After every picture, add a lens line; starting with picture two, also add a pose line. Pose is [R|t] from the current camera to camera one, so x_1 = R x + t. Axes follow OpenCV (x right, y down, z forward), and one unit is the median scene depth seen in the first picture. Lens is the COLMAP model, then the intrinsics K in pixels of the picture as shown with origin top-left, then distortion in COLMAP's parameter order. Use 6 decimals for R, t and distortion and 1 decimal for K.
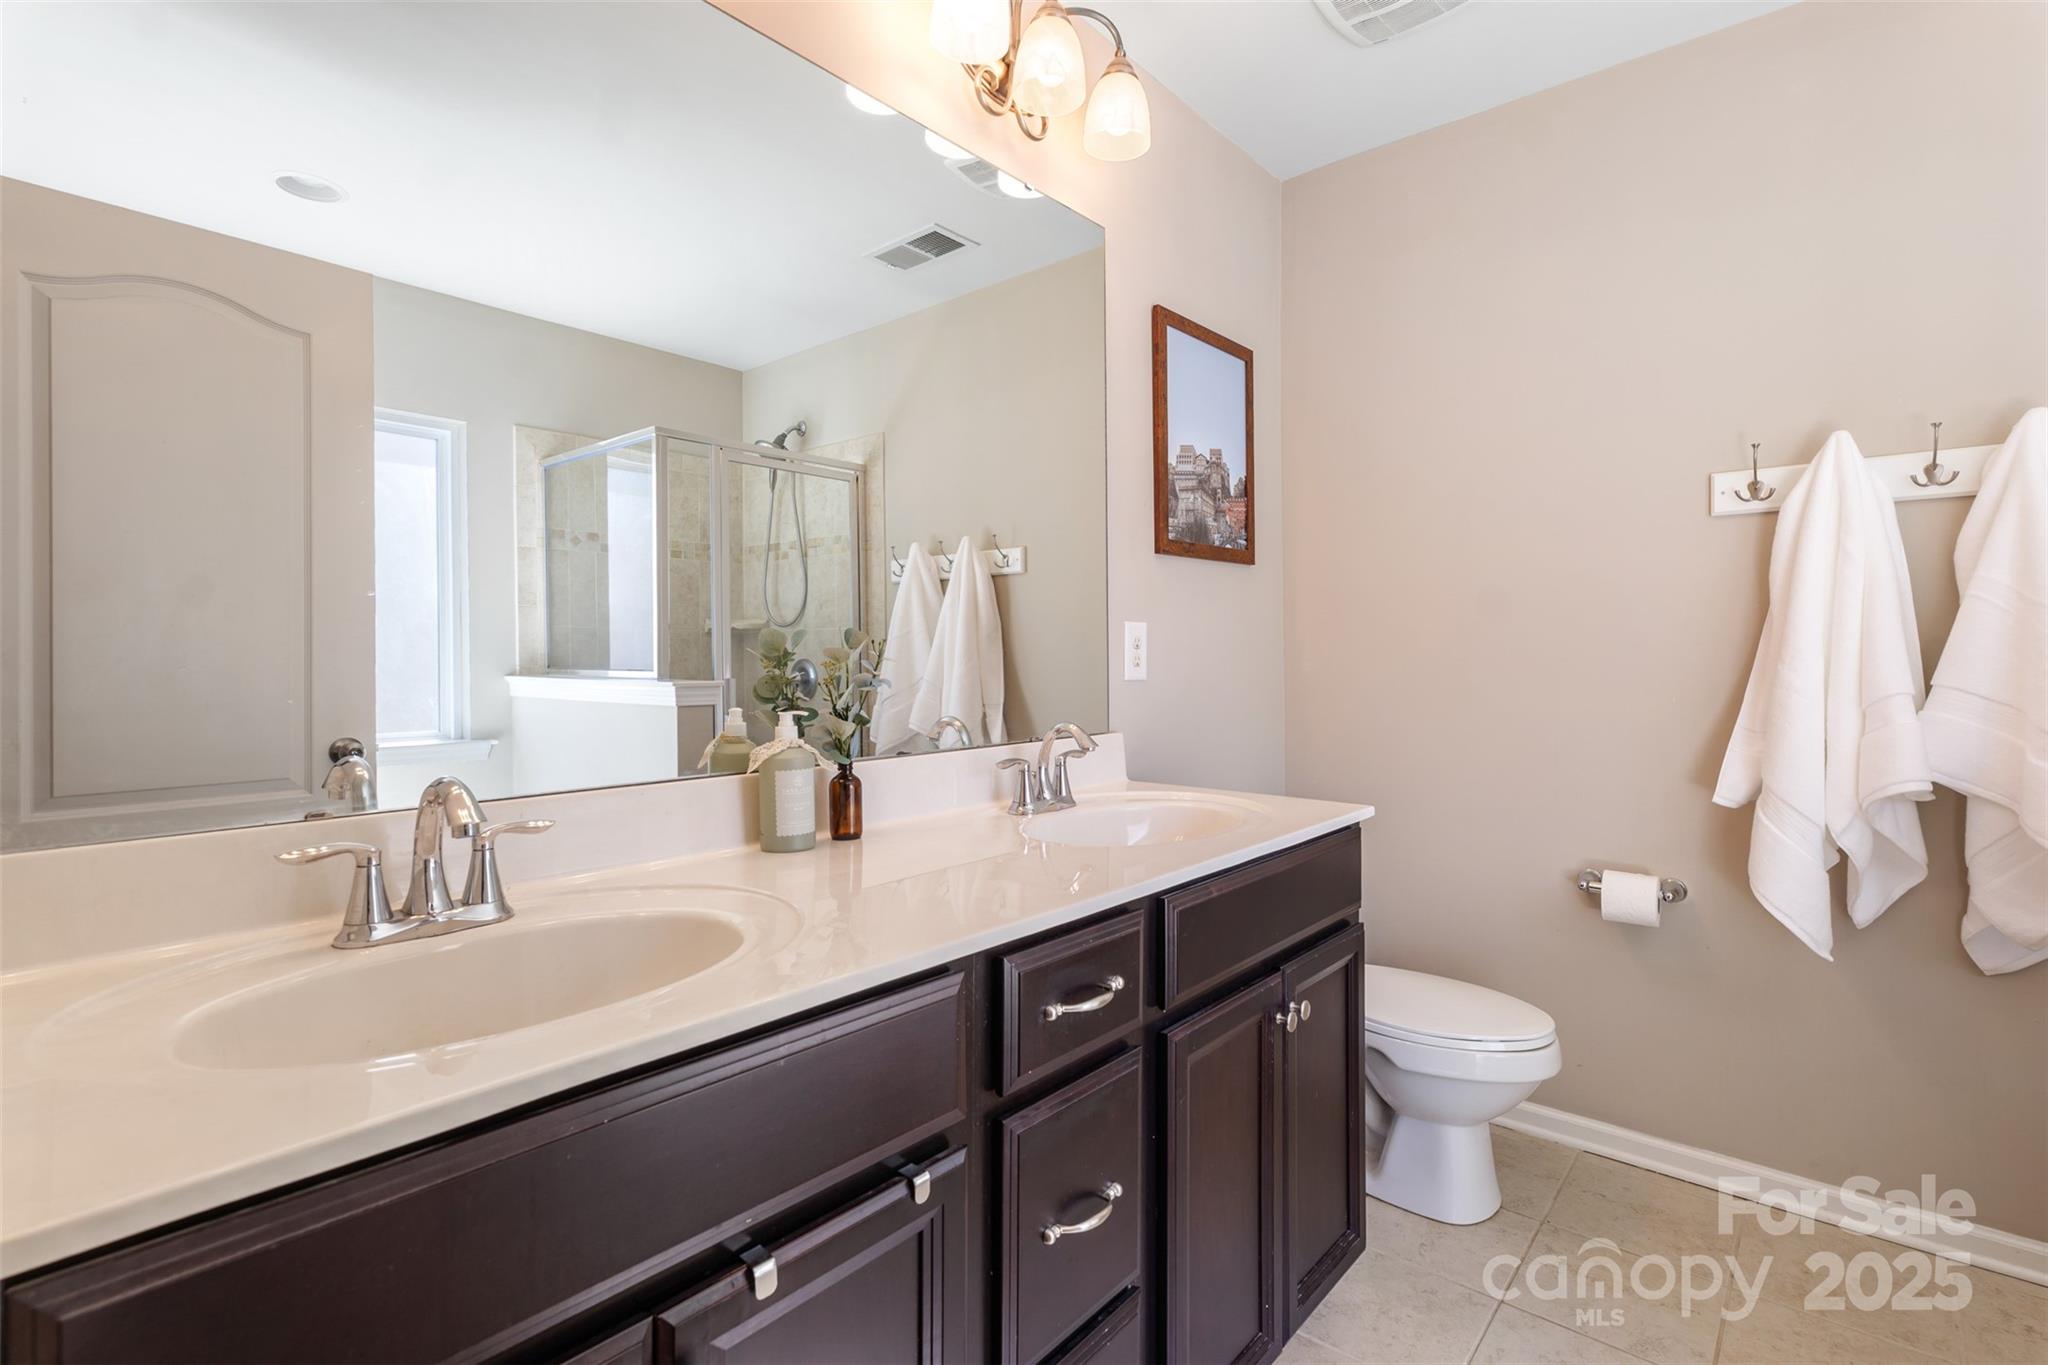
lens RADIAL K [[961.9, 0, 1065.0], [0, 961.9, 645.4], [0, 0, 1]] dist [0.004312, -0.000595]
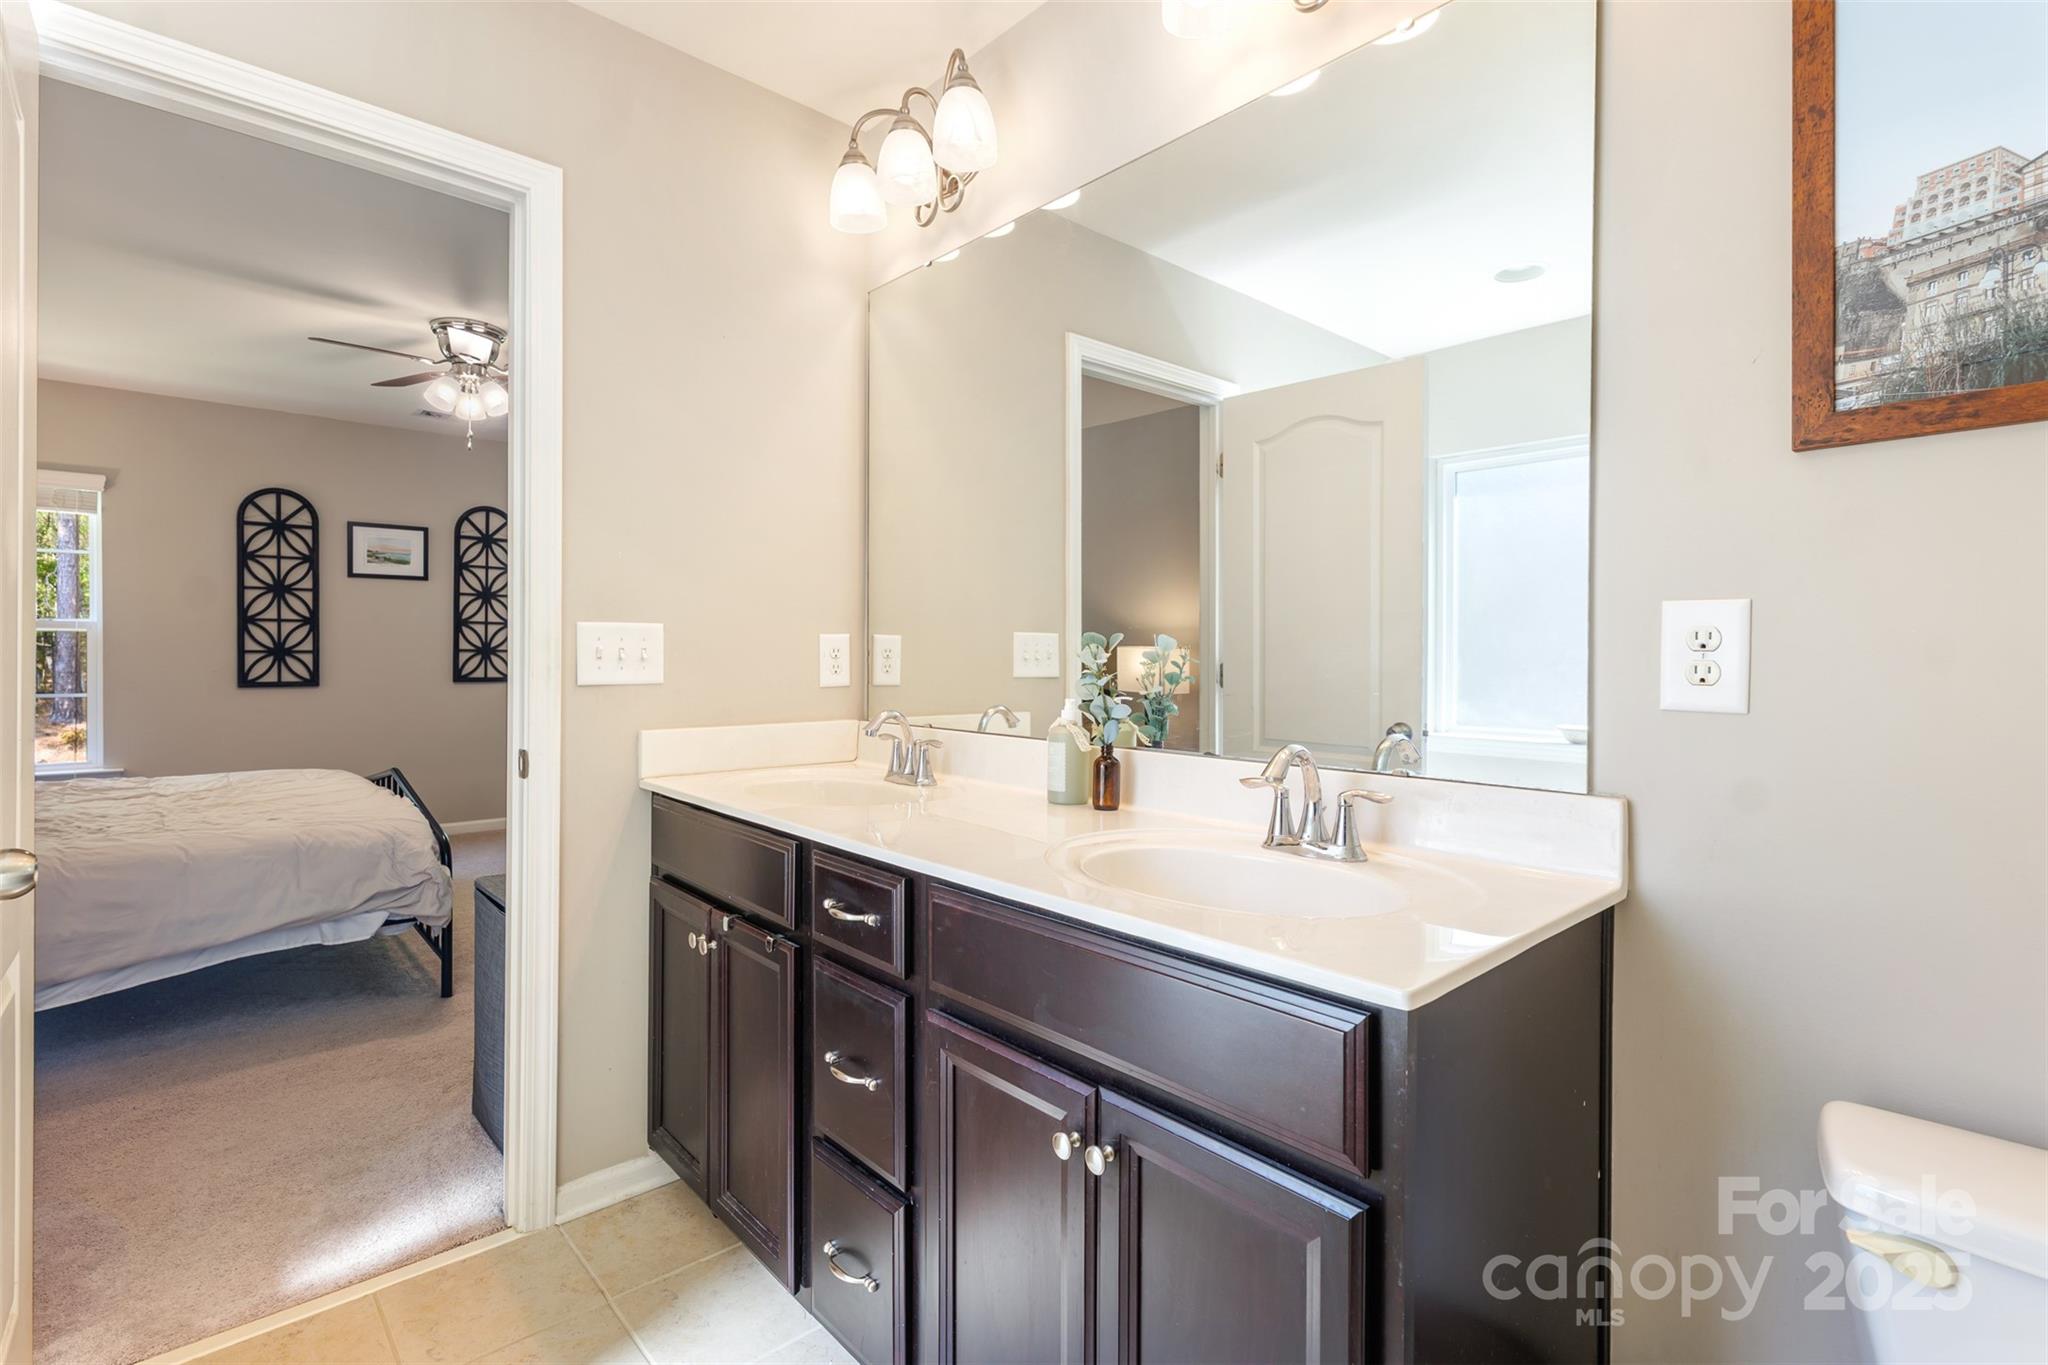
lens RADIAL K [[961.9, 0, 1030.3], [0, 961.9, 666.0], [0, 0, 1]] dist [0.004312, -0.000595]
pose [[-0.140139, 0.016097, -0.990001, 0.618453], [0.002545, 0.999870, 0.015897, 0.002221], [0.990129, -0.000291, -0.140162, 0.682443]]
